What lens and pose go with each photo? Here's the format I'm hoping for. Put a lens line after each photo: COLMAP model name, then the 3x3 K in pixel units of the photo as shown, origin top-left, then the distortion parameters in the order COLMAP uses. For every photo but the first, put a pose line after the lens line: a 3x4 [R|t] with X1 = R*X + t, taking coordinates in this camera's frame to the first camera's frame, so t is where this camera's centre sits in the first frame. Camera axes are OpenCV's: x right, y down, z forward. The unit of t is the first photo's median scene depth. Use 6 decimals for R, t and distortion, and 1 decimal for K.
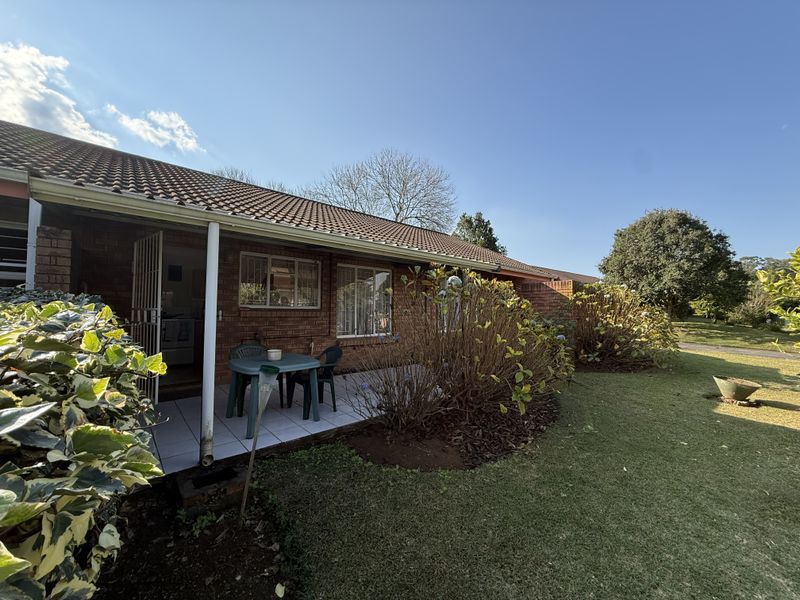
lens RADIAL K [[316.7, 0, 403.4], [0, 316.7, 298.0], [0, 0, 1]] dist [-0.002945, 0.000009]
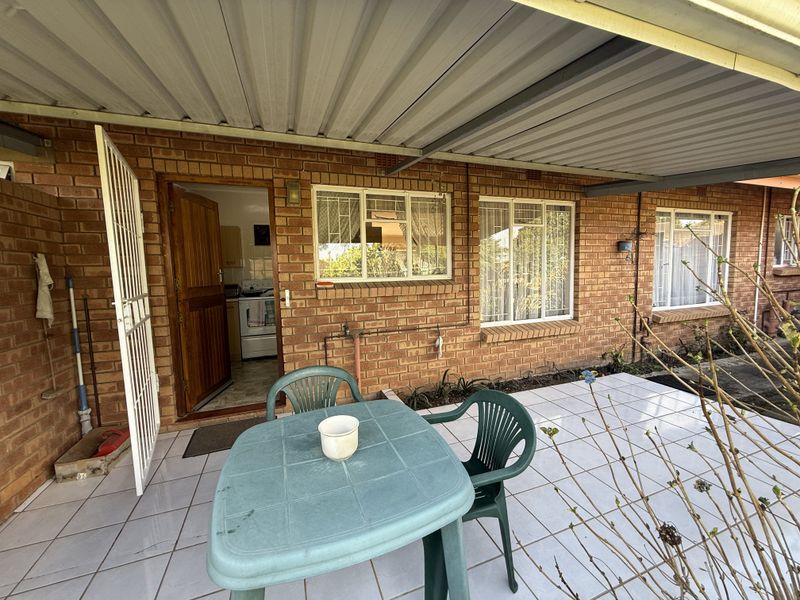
lens RADIAL K [[316.7, 0, 402.5], [0, 316.7, 297.6], [0, 0, 1]] dist [-0.002945, 0.000009]
pose [[0.922595, 0.000595, -0.385769, -0.123587], [0.047125, 0.992336, 0.114234, -0.002479], [0.382880, -0.123571, 0.915496, 0.438997]]
